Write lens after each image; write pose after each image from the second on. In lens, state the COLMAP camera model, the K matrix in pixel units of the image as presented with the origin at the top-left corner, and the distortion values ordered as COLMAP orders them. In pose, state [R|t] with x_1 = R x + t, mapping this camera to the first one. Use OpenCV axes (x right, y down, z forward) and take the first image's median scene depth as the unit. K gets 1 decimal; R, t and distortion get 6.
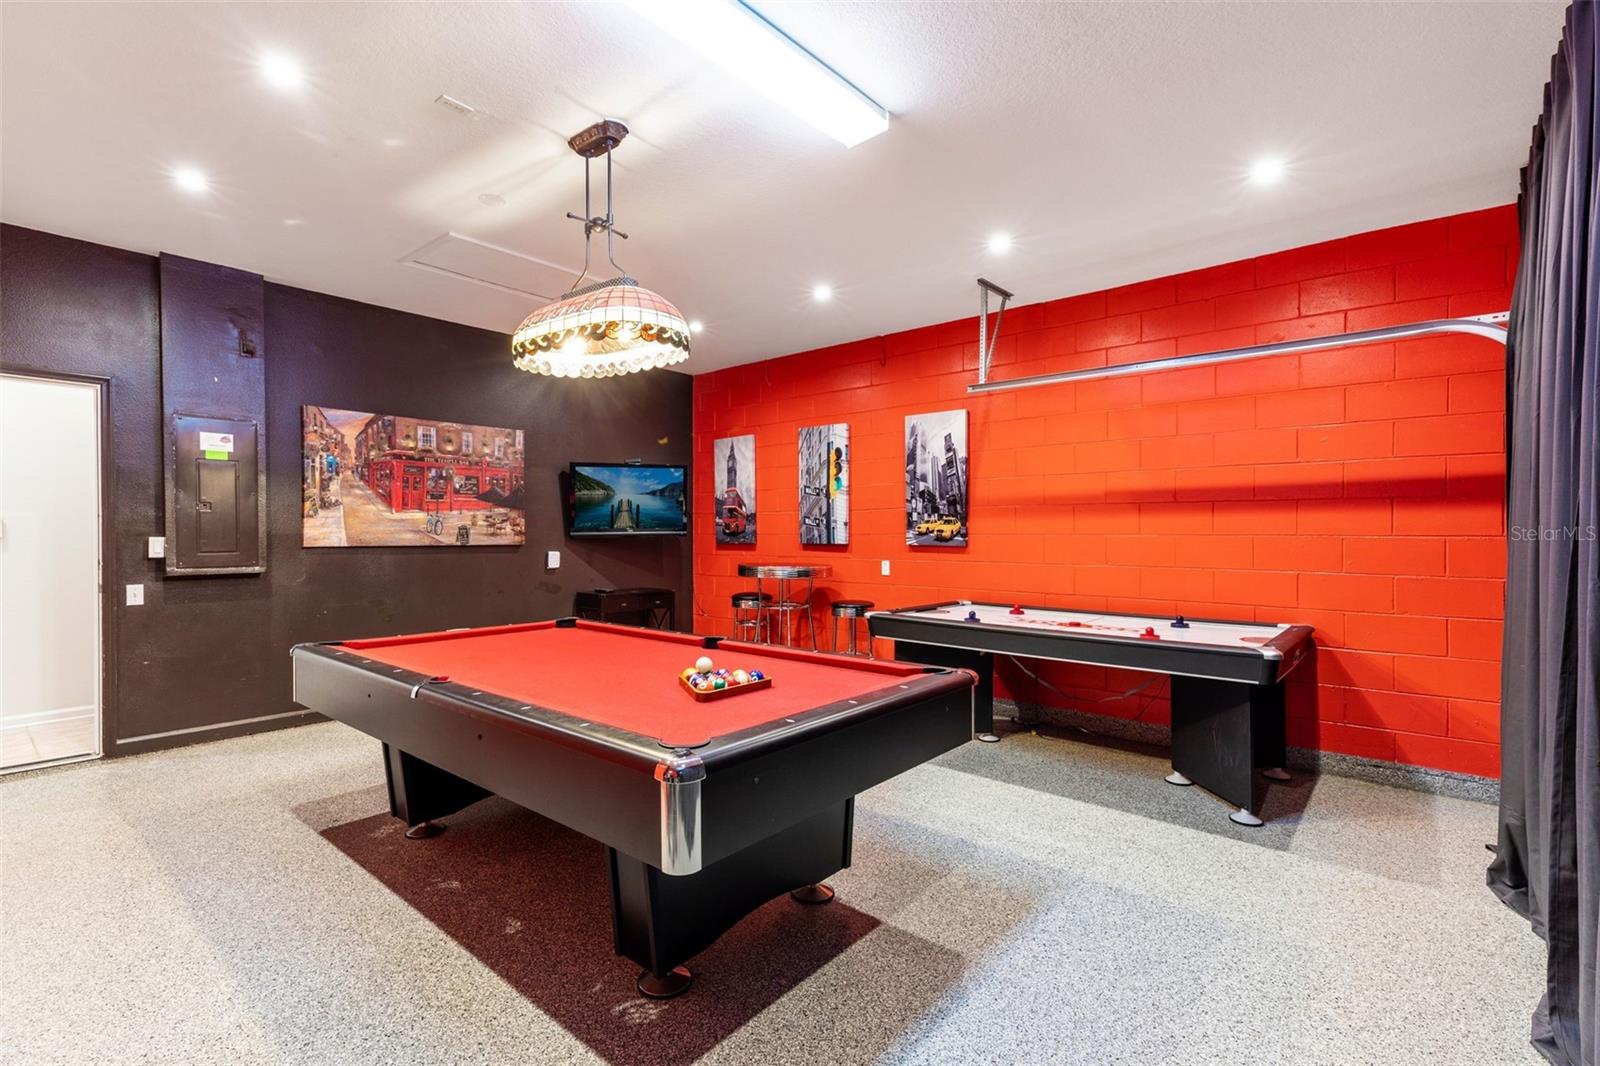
lens RADIAL K [[730.2, 0, 800.4], [0, 730.2, 542.1], [0, 0, 1]] dist [0.005236, -0.001556]
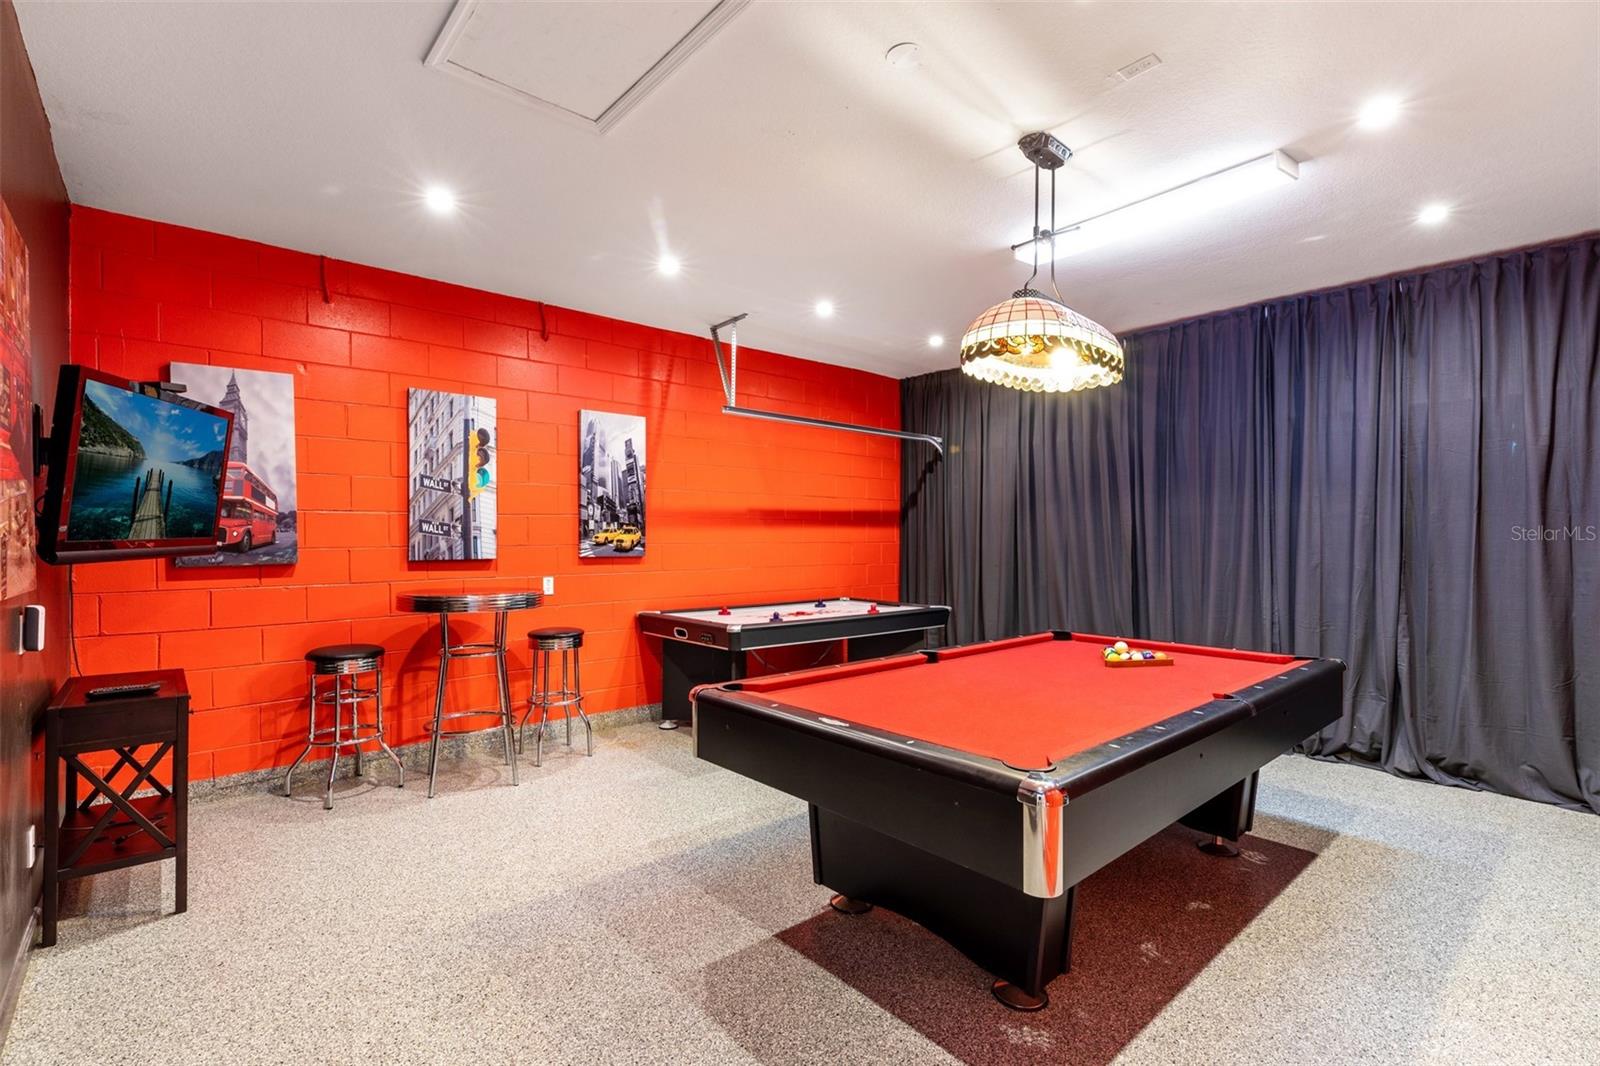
lens RADIAL K [[730.2, 0, 801.6], [0, 730.2, 534.0], [0, 0, 1]] dist [0.005236, -0.001556]
pose [[0.147964, 0.004703, 0.988982, -0.687235], [0.015435, 0.999856, -0.007064, -0.013665], [-0.988872, 0.016310, 0.147870, 0.621874]]
